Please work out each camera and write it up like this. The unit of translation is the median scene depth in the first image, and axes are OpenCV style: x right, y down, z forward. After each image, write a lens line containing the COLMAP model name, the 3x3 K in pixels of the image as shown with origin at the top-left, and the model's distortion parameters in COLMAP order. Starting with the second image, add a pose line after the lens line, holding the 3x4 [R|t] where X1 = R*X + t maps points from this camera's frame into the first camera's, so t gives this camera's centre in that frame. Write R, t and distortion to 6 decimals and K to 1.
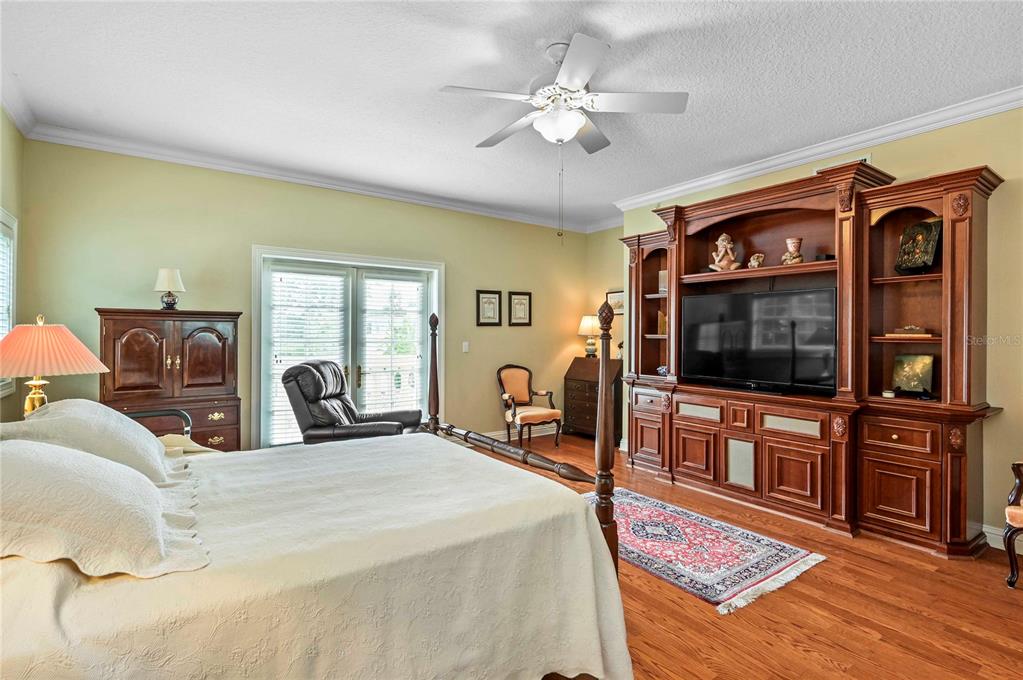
lens RADIAL K [[492.7, 0, 516.3], [0, 492.7, 335.0], [0, 0, 1]] dist [-0.000986, 0.000268]
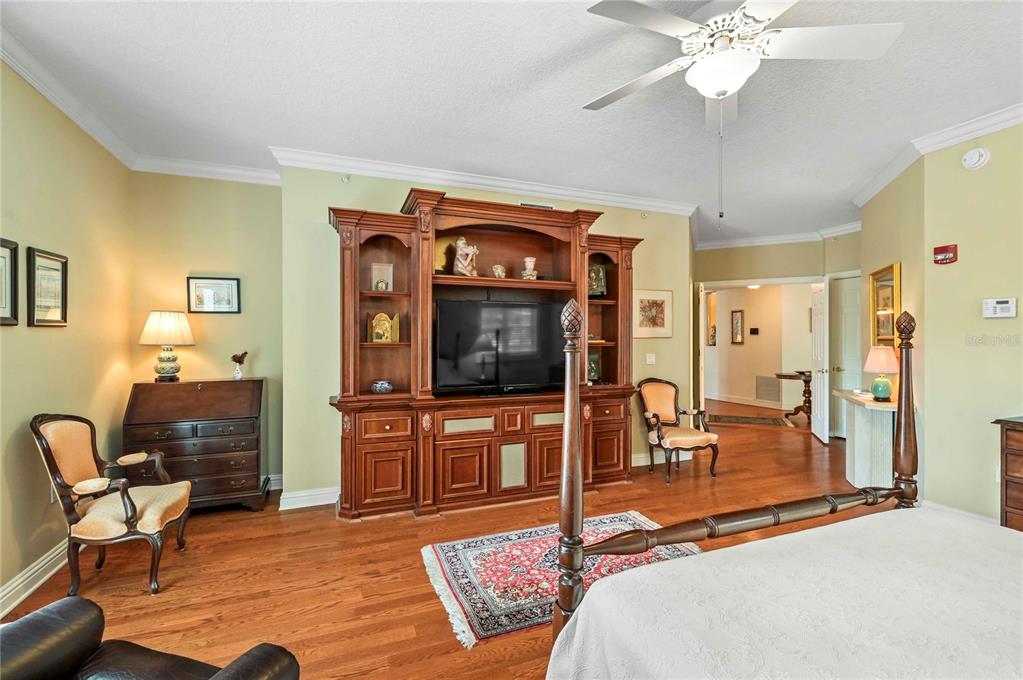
lens RADIAL K [[452.3, 0, 511.5], [0, 452.3, 340.0], [0, 0, 1]] dist [0.000793, -0.000060]
pose [[0.240866, -0.007548, 0.970529, -0.466328], [0.005614, 0.999964, 0.006384, -0.010363], [-0.970542, 0.003911, 0.240899, 0.771503]]
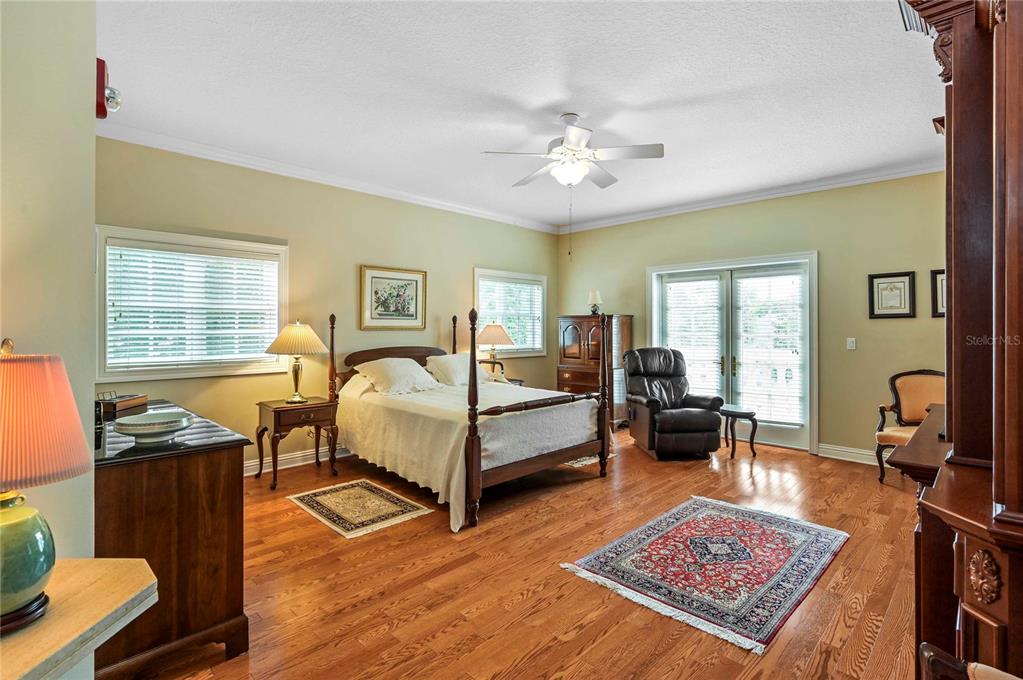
lens RADIAL K [[492.7, 0, 516.3], [0, 492.7, 335.0], [0, 0, 1]] dist [-0.000986, 0.000268]
pose [[0.177524, 0.009491, -0.984071, 0.929001], [-0.003495, 0.999953, 0.009014, 0.005223], [0.984110, 0.001839, 0.177548, 0.413285]]
